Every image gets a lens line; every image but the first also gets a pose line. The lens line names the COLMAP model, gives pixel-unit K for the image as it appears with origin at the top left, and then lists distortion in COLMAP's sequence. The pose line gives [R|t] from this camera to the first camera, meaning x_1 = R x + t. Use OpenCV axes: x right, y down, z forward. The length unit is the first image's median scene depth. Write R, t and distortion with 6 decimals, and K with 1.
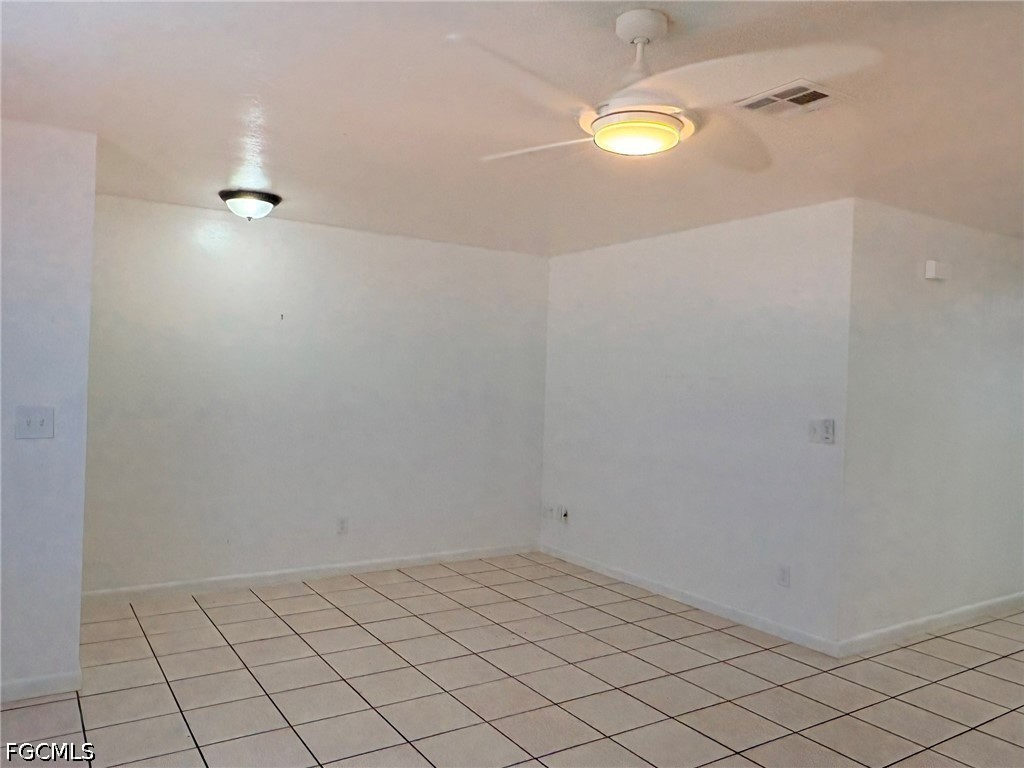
lens RADIAL K [[775.7, 0, 513.4], [0, 775.7, 387.3], [0, 0, 1]] dist [-0.002151, -0.001576]
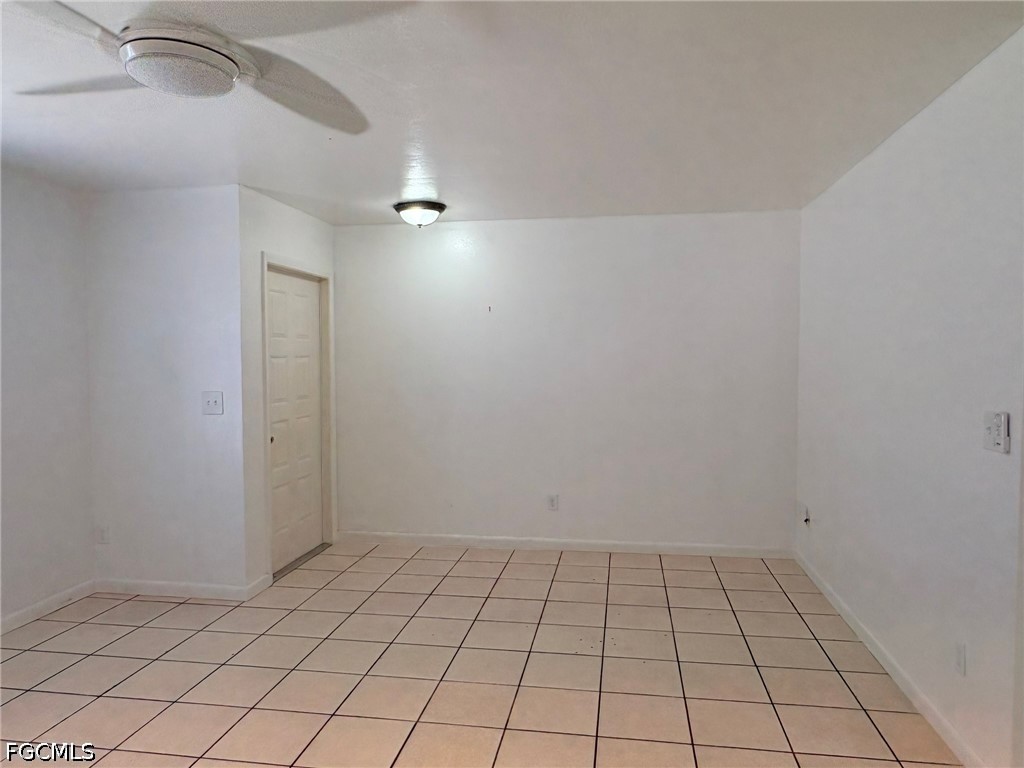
lens RADIAL K [[697.6, 0, 509.5], [0, 697.6, 382.2], [0, 0, 1]] dist [0.008035, 0.005822]
pose [[0.736697, -0.007556, -0.676180, 0.450307], [0.018339, 0.999793, 0.008808, 0.006123], [0.675974, -0.018889, 0.736684, 0.317601]]
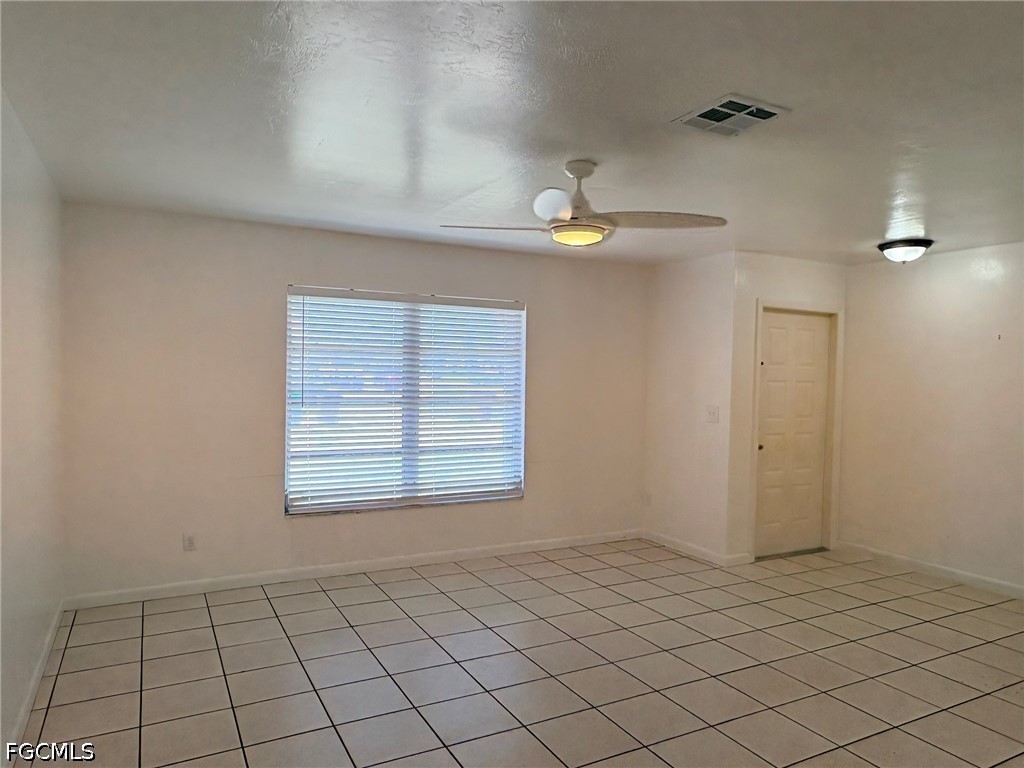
lens RADIAL K [[697.6, 0, 515.4], [0, 697.6, 384.2], [0, 0, 1]] dist [0.008035, 0.005822]
pose [[-0.091035, -0.014190, -0.995747, 0.796907], [-0.035530, 0.999308, -0.010993, 0.007390], [0.995214, 0.034378, -0.091476, 0.490775]]
